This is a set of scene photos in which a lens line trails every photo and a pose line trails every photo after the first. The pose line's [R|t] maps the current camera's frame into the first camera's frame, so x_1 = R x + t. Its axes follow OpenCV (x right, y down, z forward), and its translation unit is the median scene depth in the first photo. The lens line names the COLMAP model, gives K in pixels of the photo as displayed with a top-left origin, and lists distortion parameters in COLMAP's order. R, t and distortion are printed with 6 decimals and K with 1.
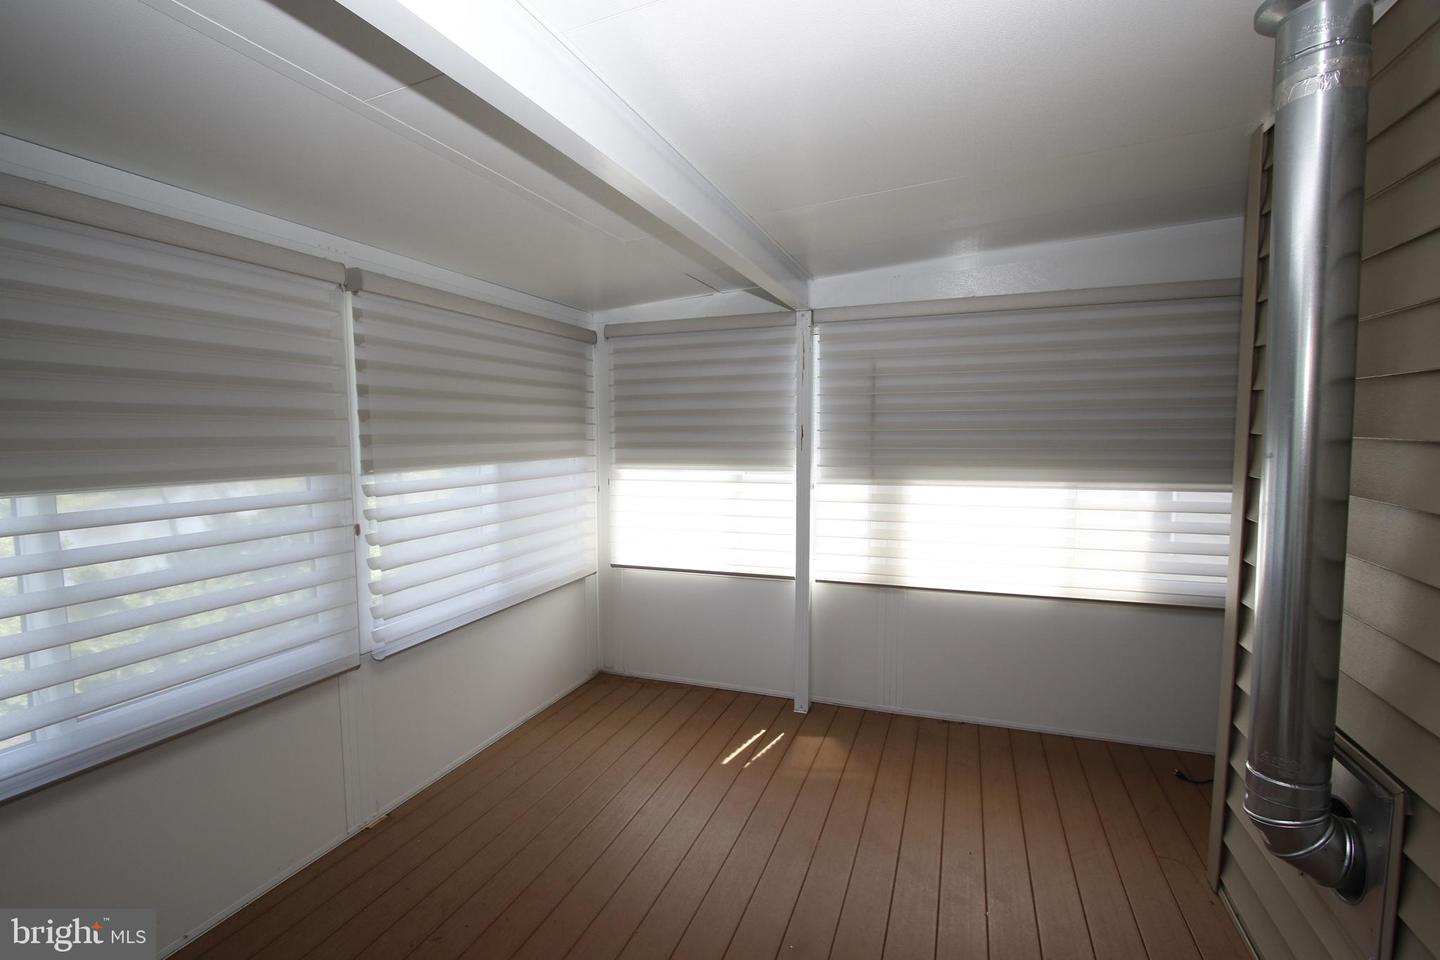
lens RADIAL K [[684.6, 0, 713.2], [0, 684.6, 481.8], [0, 0, 1]] dist [-0.015937, 0.001316]
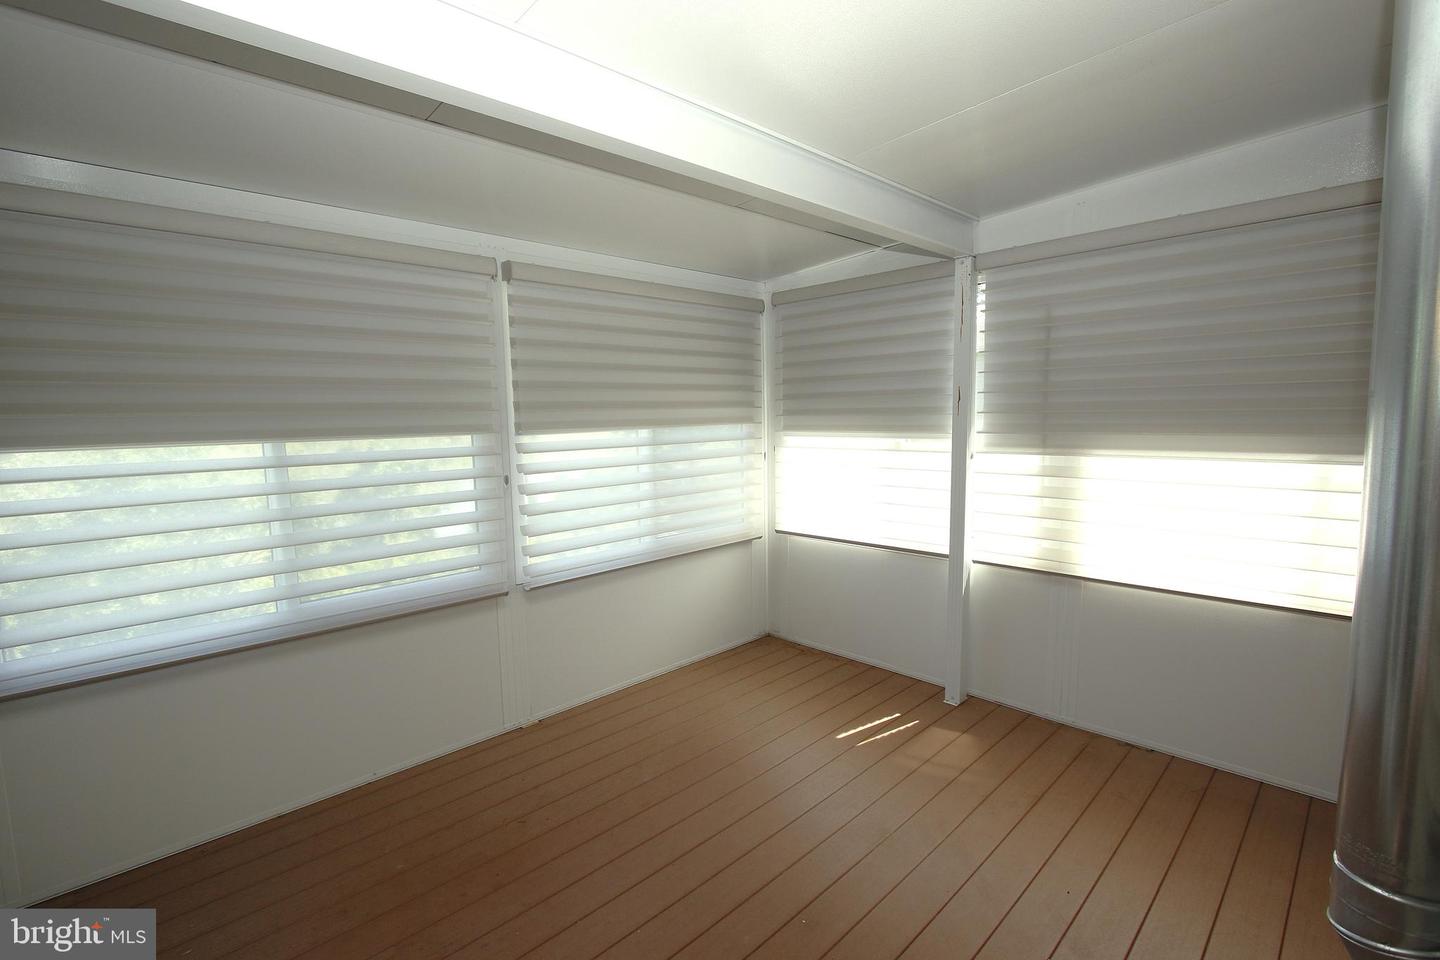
lens RADIAL K [[684.6, 0, 713.2], [0, 684.6, 481.8], [0, 0, 1]] dist [-0.015937, 0.001316]
pose [[0.897821, 0.035518, -0.438925, 0.235237], [-0.020920, 0.999057, 0.038053, 0.014024], [0.439863, -0.024983, 0.897717, 0.052886]]
